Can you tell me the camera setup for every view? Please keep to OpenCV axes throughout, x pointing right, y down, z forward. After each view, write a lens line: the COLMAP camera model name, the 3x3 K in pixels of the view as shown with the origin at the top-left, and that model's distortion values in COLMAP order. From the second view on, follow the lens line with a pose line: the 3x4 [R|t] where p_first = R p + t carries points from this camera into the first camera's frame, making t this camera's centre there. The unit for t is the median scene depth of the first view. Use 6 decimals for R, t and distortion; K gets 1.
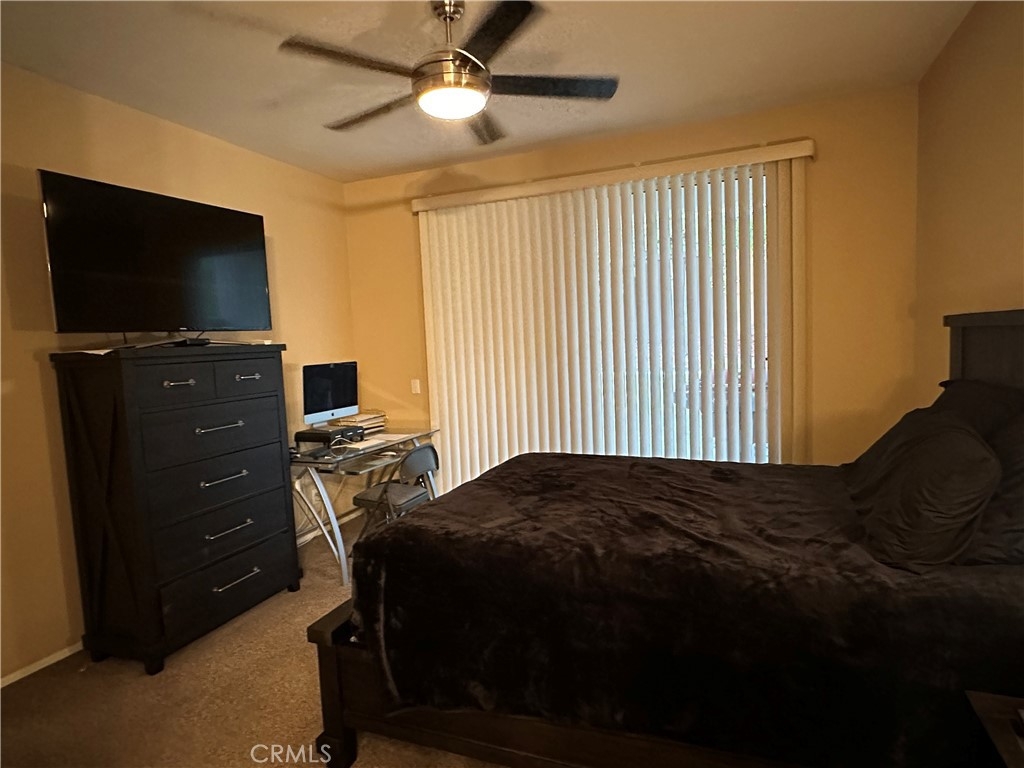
lens RADIAL K [[577.1, 0, 512.4], [0, 577.1, 385.1], [0, 0, 1]] dist [-0.000881, -0.000581]
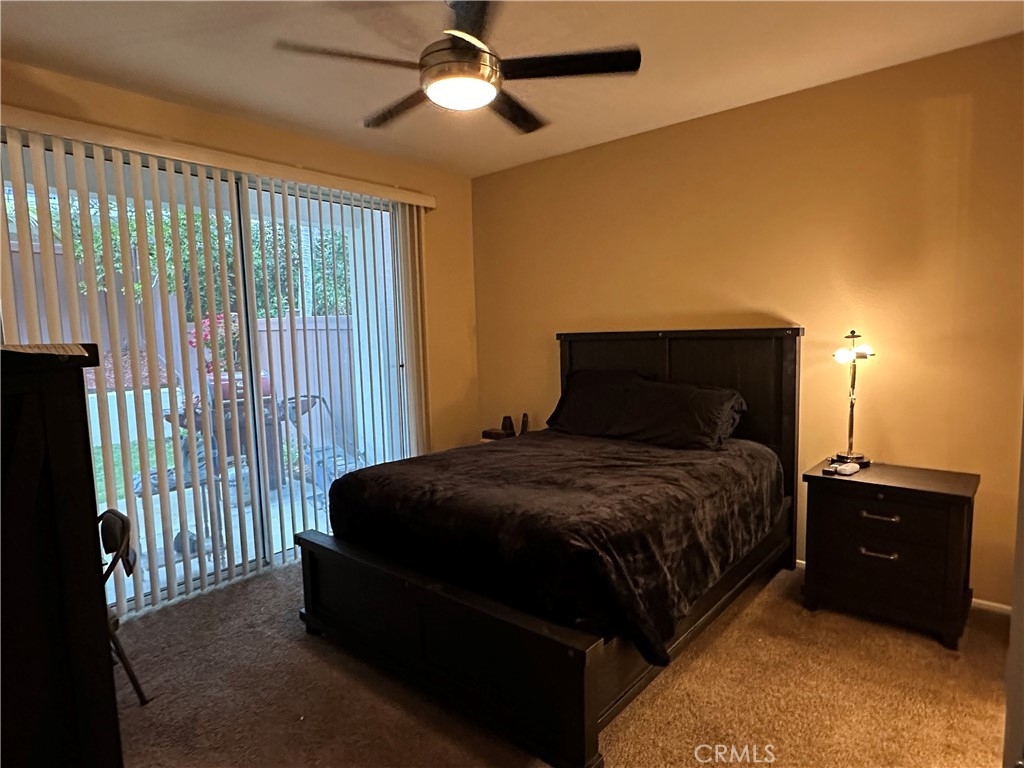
lens RADIAL K [[577.1, 0, 511.6], [0, 577.1, 385.5], [0, 0, 1]] dist [-0.000881, -0.000581]
pose [[0.339509, -0.057369, 0.938852, -0.737787], [0.088990, 0.995620, 0.028657, -0.026546], [-0.936384, 0.073819, 0.343127, 0.482812]]
